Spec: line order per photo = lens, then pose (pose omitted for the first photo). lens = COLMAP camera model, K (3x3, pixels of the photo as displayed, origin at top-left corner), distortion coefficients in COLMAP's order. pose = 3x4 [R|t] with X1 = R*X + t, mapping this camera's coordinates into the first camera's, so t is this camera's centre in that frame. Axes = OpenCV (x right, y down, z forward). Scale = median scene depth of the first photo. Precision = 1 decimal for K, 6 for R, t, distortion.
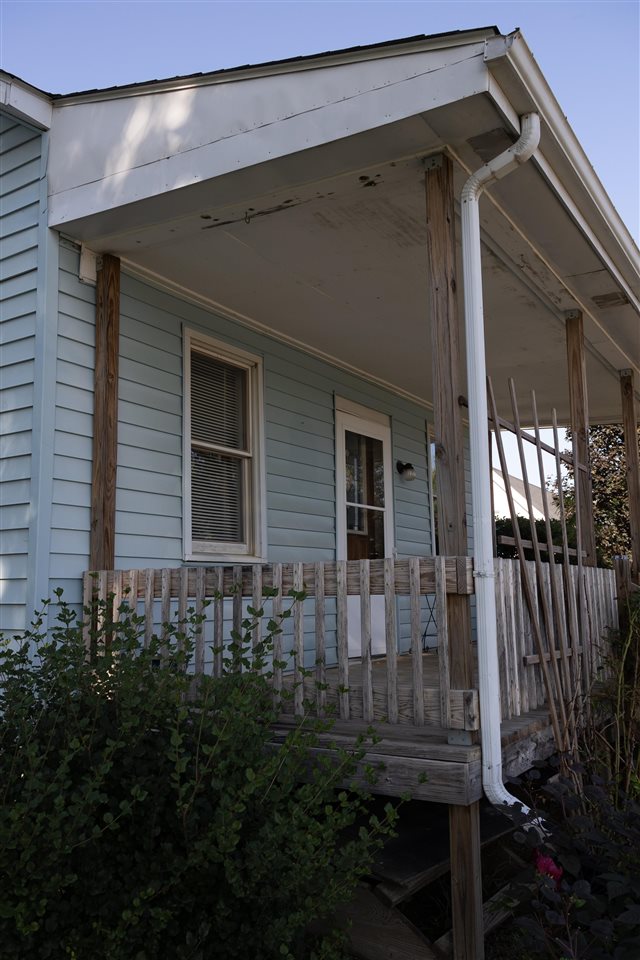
lens RADIAL K [[792.5, 0, 316.8], [0, 792.5, 483.8], [0, 0, 1]] dist [0.018307, 0.004209]
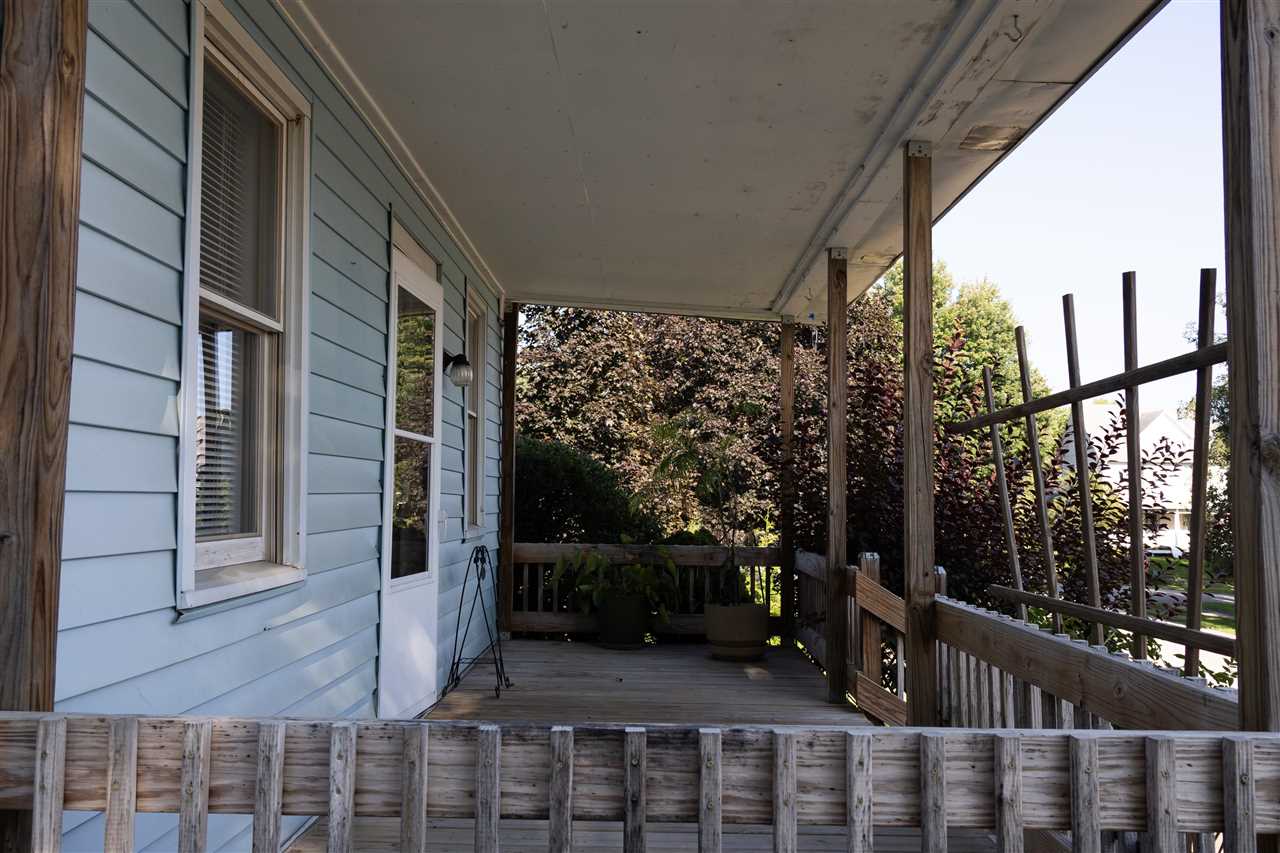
lens RADIAL K [[1054.1, 0, 634.2], [0, 1054.1, 424.7], [0, 0, 1]] dist [0.021495, -0.002132]
pose [[0.851787, 0.060483, 0.520385, -0.184987], [-0.095719, 0.994560, 0.041080, -0.022510], [-0.515069, -0.084802, 0.852943, 0.351393]]
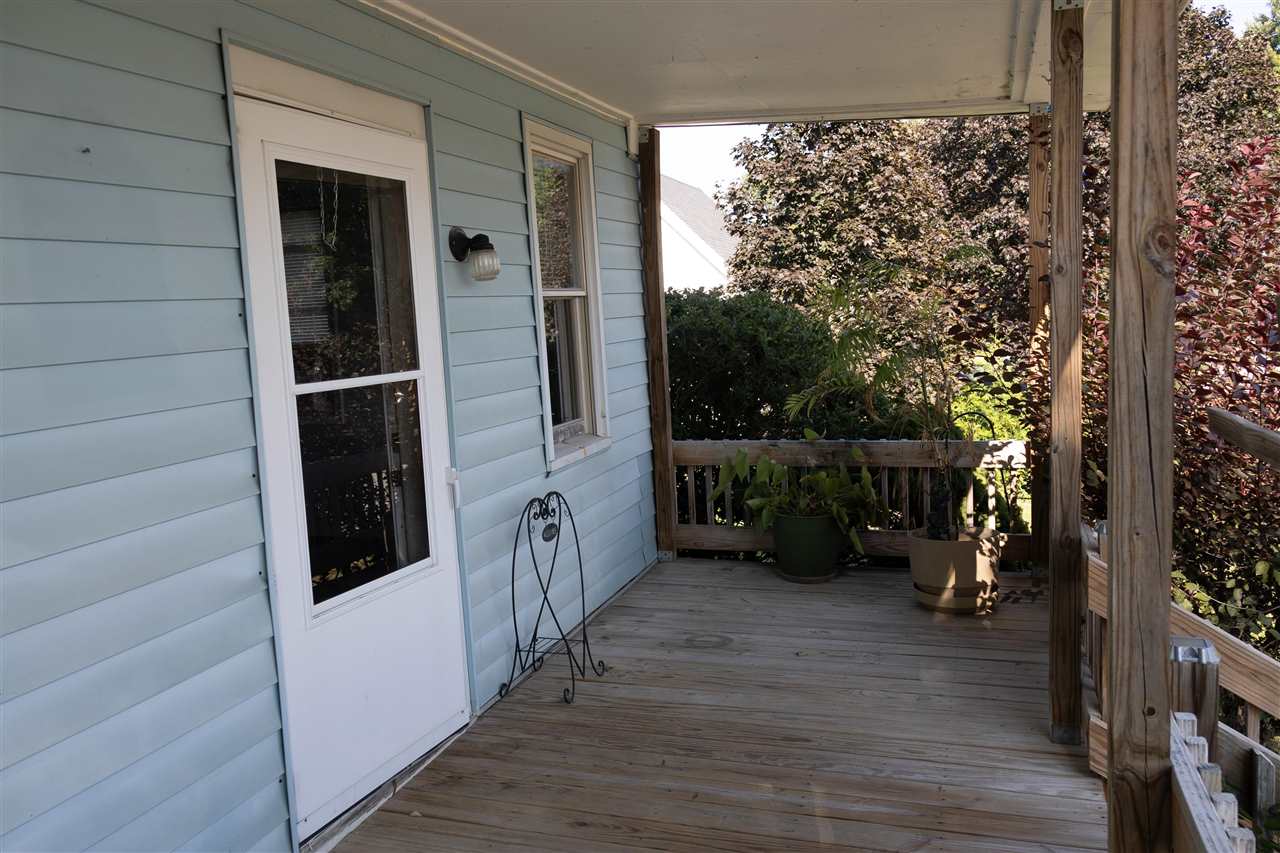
lens RADIAL K [[1054.1, 0, 634.2], [0, 1054.1, 424.7], [0, 0, 1]] dist [0.021495, -0.002132]
pose [[0.968534, -0.059270, 0.241720, 0.068037], [-0.000058, 0.971176, 0.238365, -0.067659], [-0.248881, -0.230879, 0.940613, 0.550186]]
